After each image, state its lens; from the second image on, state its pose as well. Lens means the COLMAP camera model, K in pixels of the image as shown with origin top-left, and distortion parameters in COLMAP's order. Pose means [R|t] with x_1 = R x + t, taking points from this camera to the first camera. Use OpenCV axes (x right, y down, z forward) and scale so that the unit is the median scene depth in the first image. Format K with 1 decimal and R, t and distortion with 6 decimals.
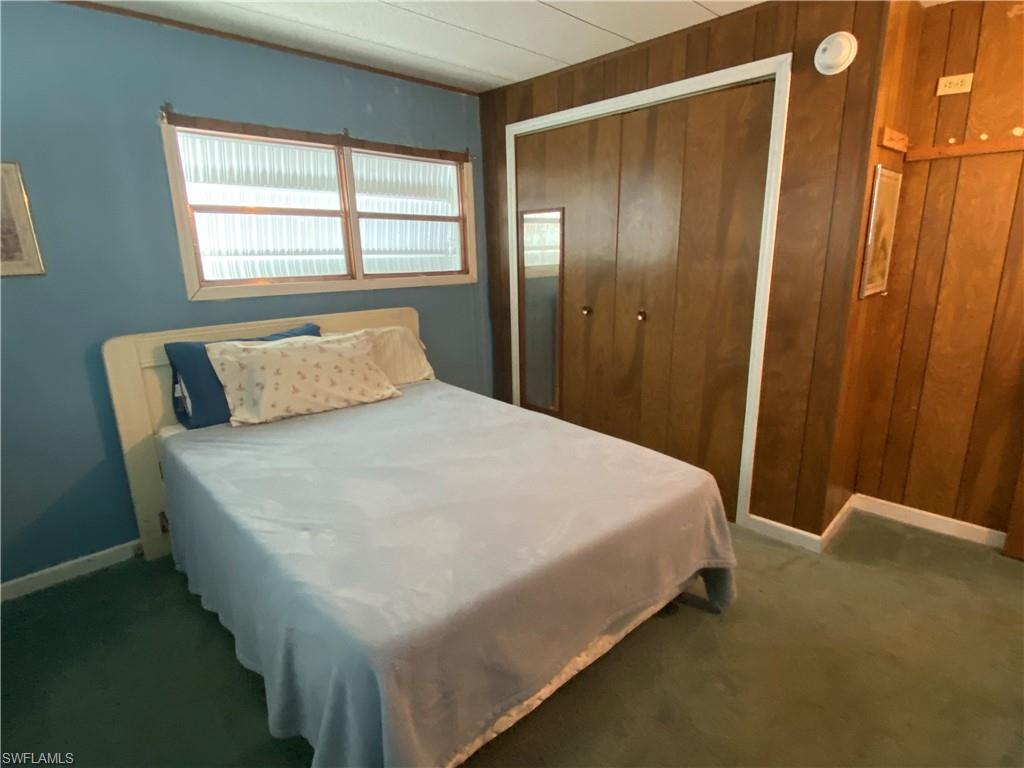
lens RADIAL K [[545.4, 0, 513.6], [0, 545.4, 390.6], [0, 0, 1]] dist [-0.007727, -0.002712]
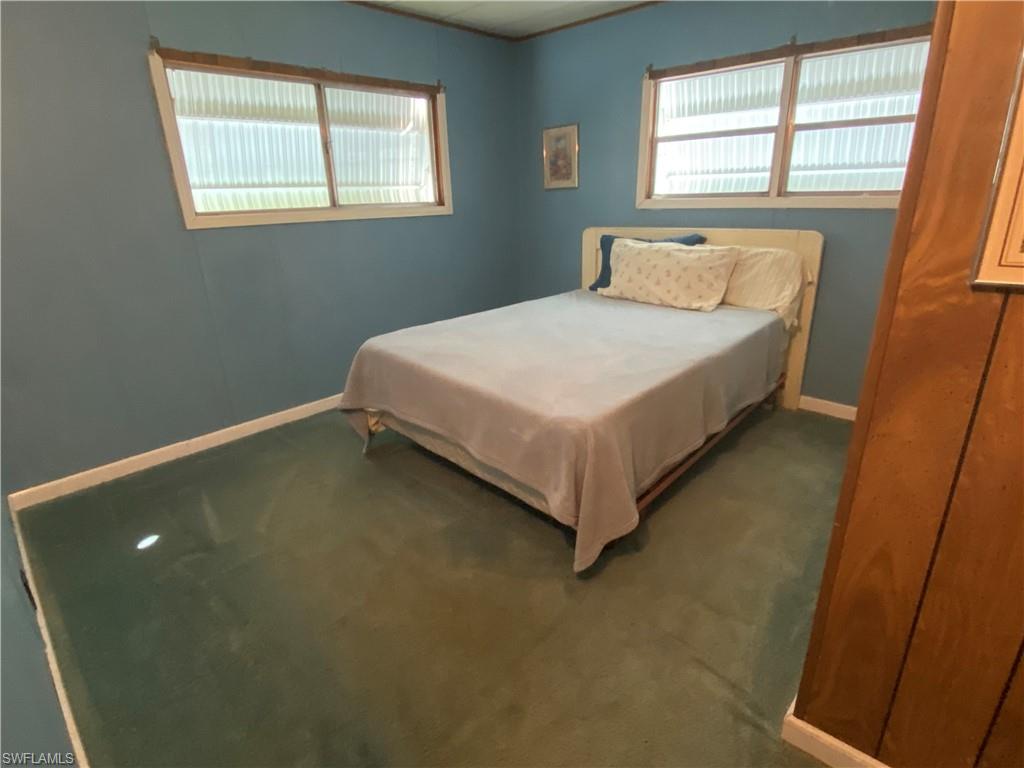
lens RADIAL K [[545.4, 0, 513.6], [0, 545.4, 390.6], [0, 0, 1]] dist [-0.007727, -0.002712]
pose [[0.060530, 0.357536, -0.931936, 0.776374], [-0.212982, 0.916773, 0.337885, -0.120489], [0.975179, 0.178033, 0.131640, 0.491143]]
